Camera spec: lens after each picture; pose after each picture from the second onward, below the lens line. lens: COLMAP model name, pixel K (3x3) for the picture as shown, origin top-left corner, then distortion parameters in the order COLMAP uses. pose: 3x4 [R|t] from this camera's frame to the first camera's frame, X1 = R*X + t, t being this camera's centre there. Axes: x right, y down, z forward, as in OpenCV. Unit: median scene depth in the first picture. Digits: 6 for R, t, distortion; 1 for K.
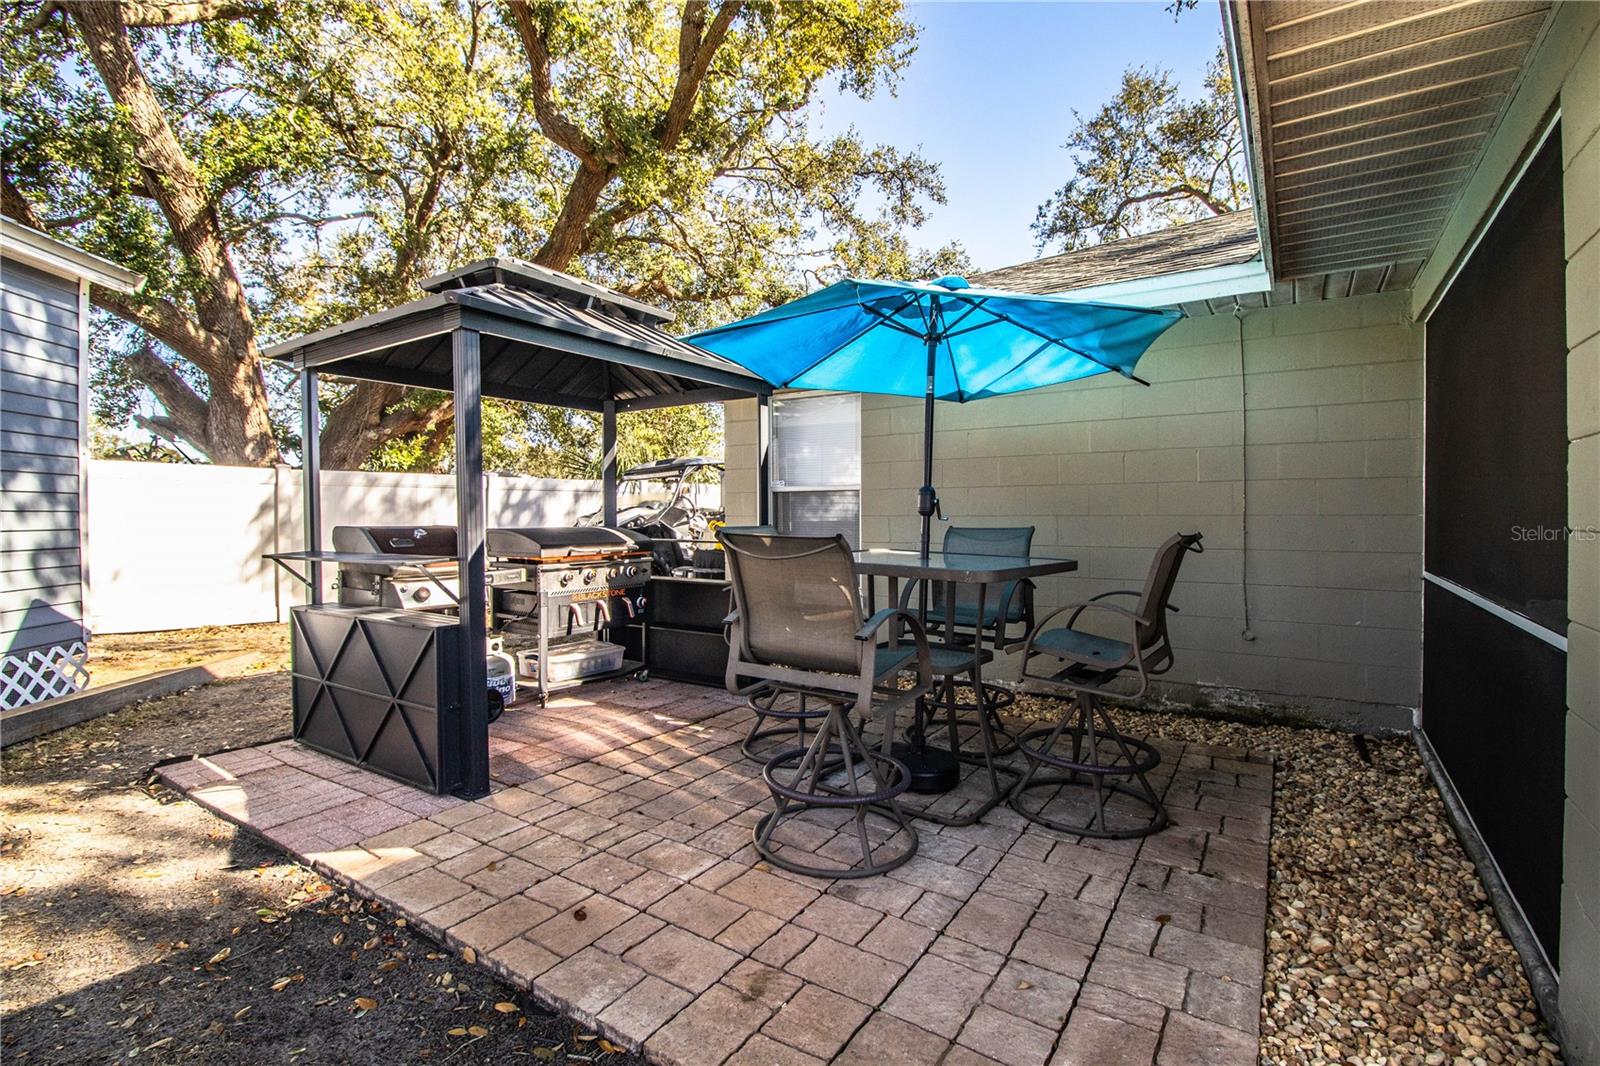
lens RADIAL K [[744.3, 0, 795.0], [0, 744.3, 522.1], [0, 0, 1]] dist [-0.012917, -0.003578]
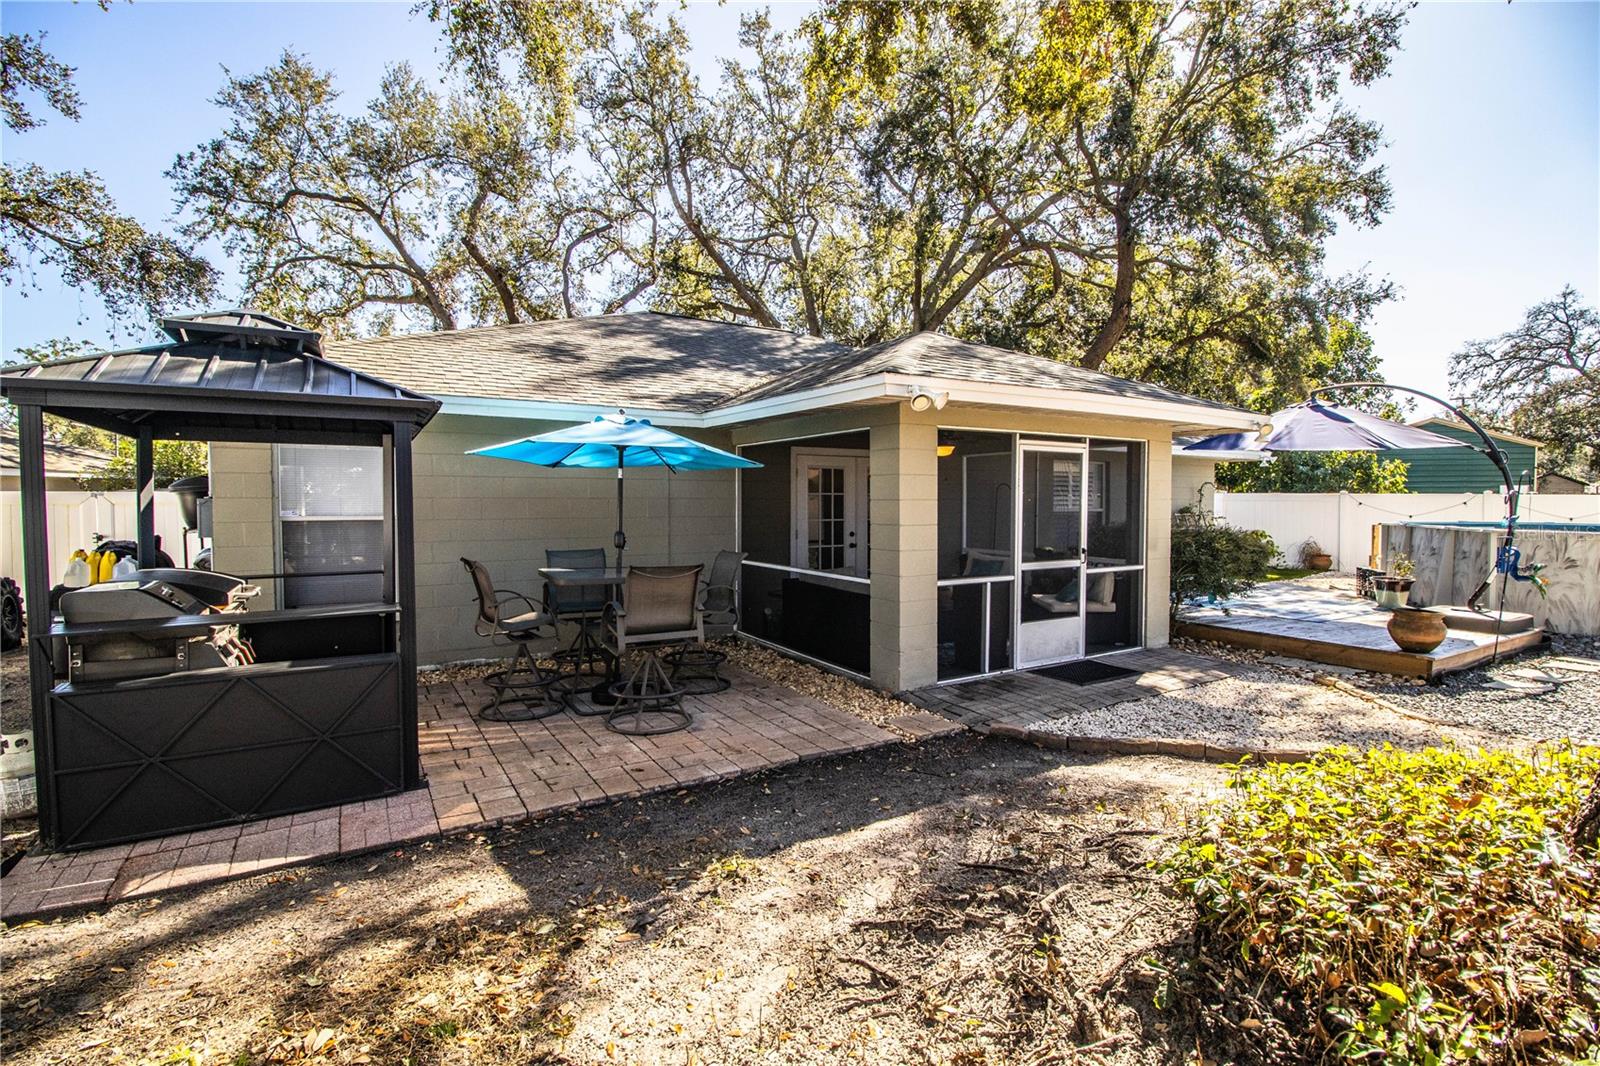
lens RADIAL K [[744.3, 0, 805.3], [0, 744.3, 525.0], [0, 0, 1]] dist [-0.012917, -0.003578]
pose [[0.419596, -0.026444, 0.907326, -1.161859], [0.008229, 0.999645, 0.025329, -0.097884], [-0.907674, -0.003161, 0.419665, -0.130226]]
